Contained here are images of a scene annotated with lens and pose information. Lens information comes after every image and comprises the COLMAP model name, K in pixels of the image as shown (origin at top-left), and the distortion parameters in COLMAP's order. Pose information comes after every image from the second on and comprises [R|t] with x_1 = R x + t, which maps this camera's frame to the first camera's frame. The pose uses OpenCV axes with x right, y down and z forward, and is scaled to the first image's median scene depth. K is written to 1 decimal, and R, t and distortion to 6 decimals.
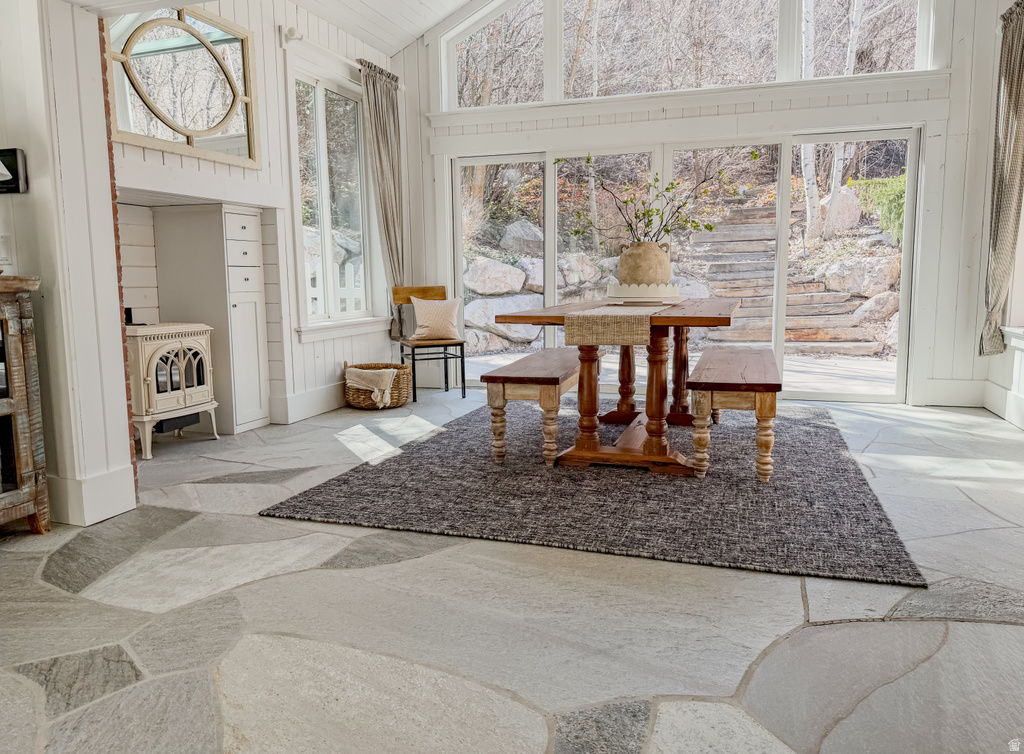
lens RADIAL K [[661.0, 0, 512.9], [0, 661.0, 351.0], [0, 0, 1]] dist [0.104636, -0.109366]
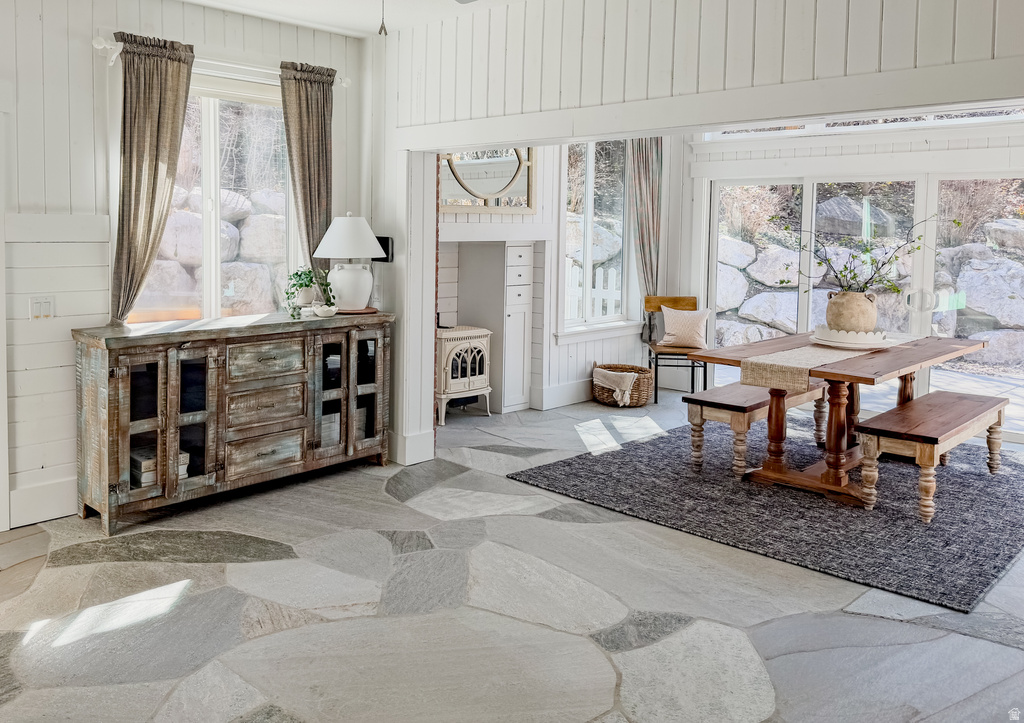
lens RADIAL K [[817.9, 0, 512.0], [0, 817.9, 361.5], [0, 0, 1]] dist [0.034613, -0.062151]
pose [[0.911715, 0.104449, -0.397323, 0.267747], [-0.081204, 0.993876, 0.074938, -0.119126], [0.402717, -0.036058, 0.914614, -0.521541]]
